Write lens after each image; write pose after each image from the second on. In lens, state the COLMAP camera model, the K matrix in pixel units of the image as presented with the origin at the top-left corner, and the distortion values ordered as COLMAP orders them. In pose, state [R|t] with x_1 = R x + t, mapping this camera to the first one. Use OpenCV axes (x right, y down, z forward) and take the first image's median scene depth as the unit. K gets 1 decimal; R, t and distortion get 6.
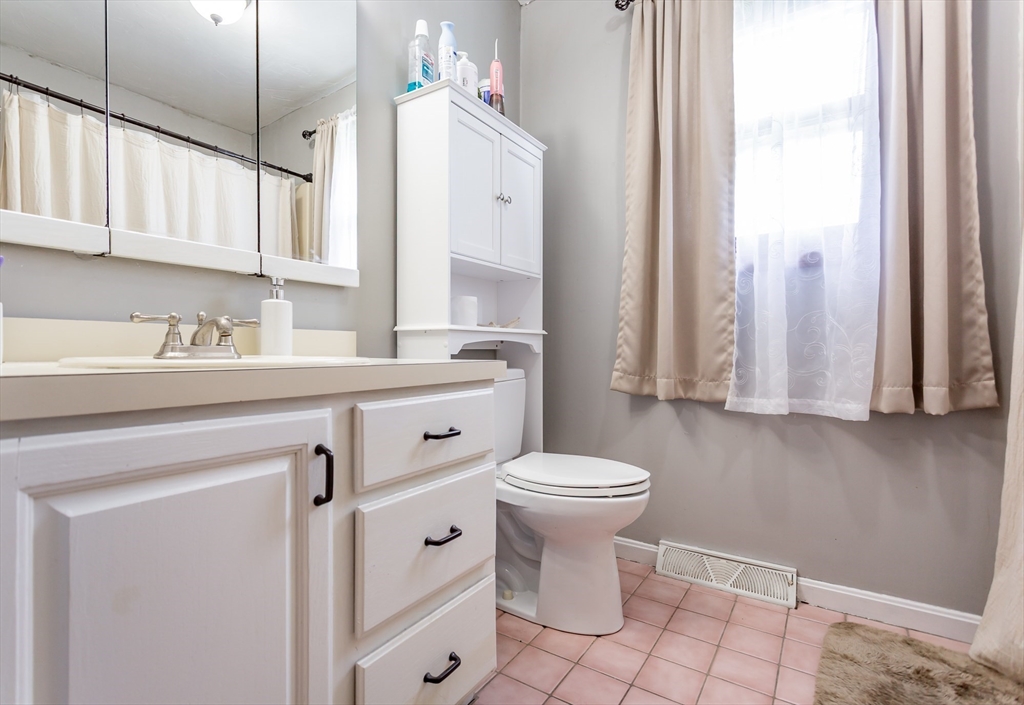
lens RADIAL K [[486.3, 0, 508.6], [0, 486.3, 352.9], [0, 0, 1]] dist [0.006187, 0.000422]
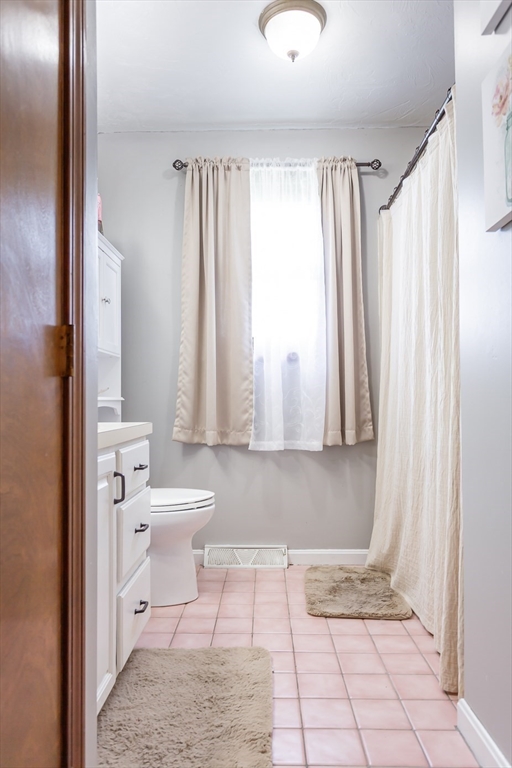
lens RADIAL K [[548.7, 0, 256.3], [0, 548.7, 385.6], [0, 0, 1]] dist [0.010785, 0.002363]
pose [[0.837932, 0.010667, 0.545671, -0.510542], [0.008085, 0.999457, -0.031953, -0.033312], [-0.545715, 0.031186, 0.837390, -0.505297]]
